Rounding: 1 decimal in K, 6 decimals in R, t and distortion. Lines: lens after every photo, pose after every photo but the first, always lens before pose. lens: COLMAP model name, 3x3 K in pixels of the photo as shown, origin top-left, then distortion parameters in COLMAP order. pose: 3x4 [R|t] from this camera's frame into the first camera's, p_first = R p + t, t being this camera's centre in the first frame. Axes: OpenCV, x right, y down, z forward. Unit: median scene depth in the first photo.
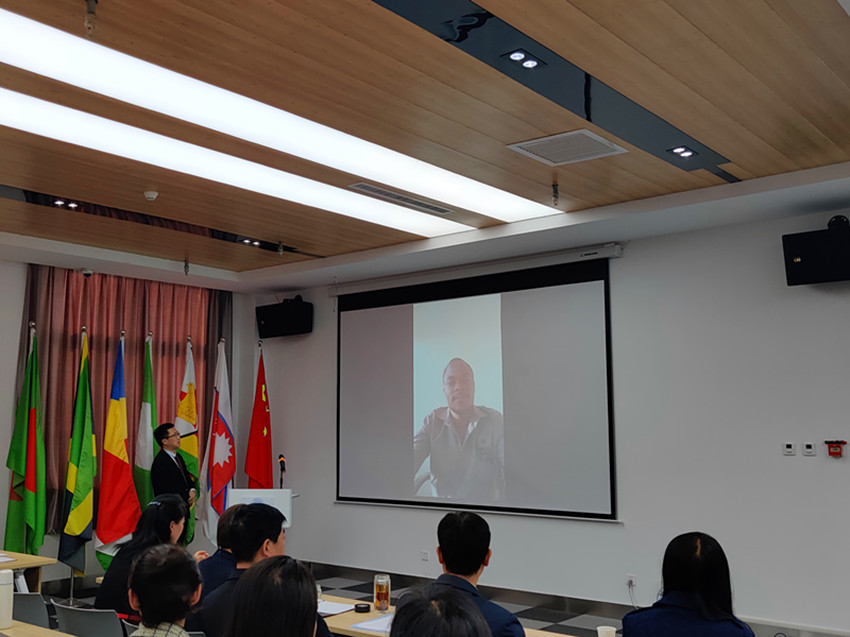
lens RADIAL K [[891.9, 0, 425.0], [0, 891.9, 318.5], [0, 0, 1]] dist [0.005514, -0.002975]
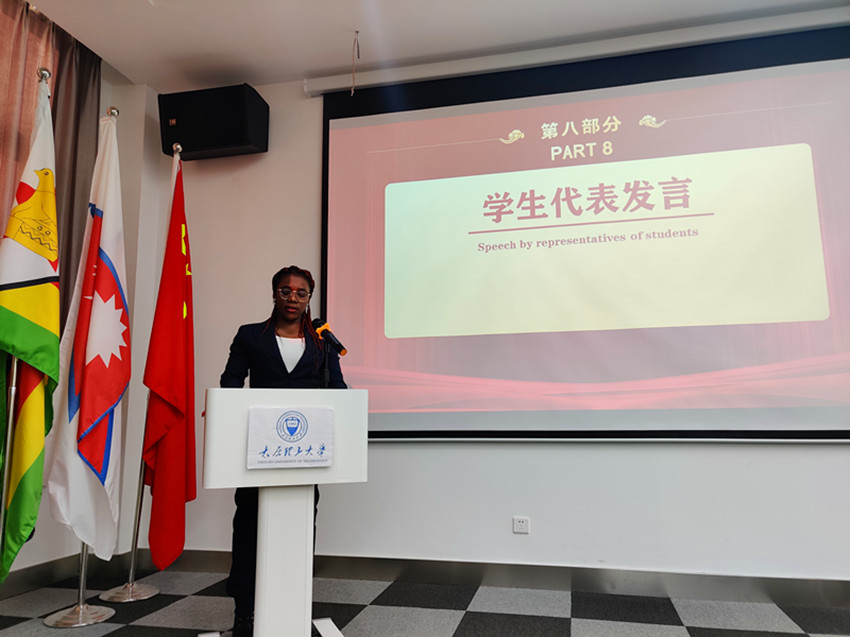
lens RADIAL K [[636.3, 0, 425.0], [0, 636.3, 318.5], [0, 0, 1]] dist [0.014560, 0.000738]
pose [[0.898599, 0.067119, 0.433607, -0.224201], [-0.051769, 0.997546, -0.047127, 0.148580], [-0.435706, 0.019901, 0.899869, 0.630411]]
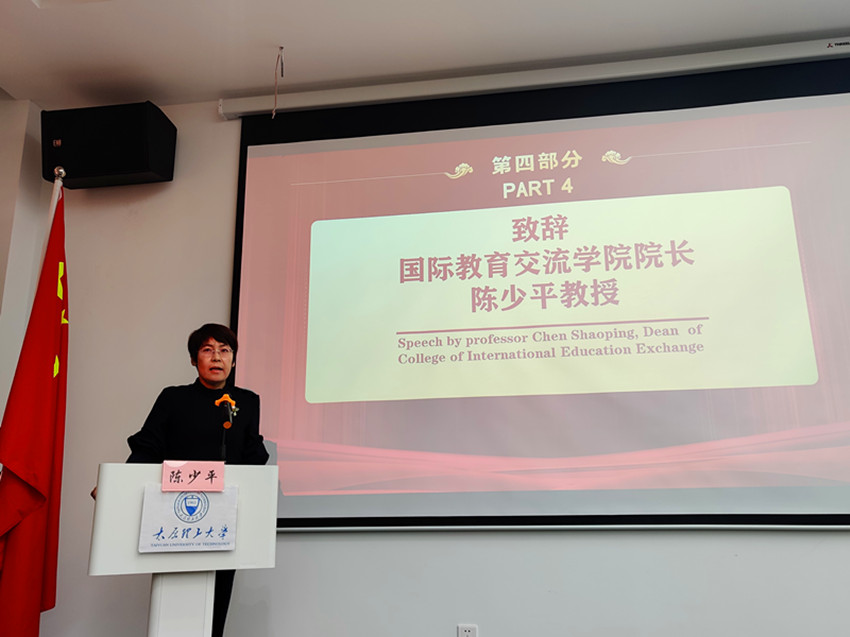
lens RADIAL K [[719.2, 0, 425.0], [0, 719.2, 318.5], [0, 0, 1]] dist [0.007761, -0.005779]
pose [[0.865315, 0.120430, 0.486546, -0.205906], [-0.055703, 0.987799, -0.145433, 0.150902], [-0.498124, 0.098743, 0.861465, 0.644065]]
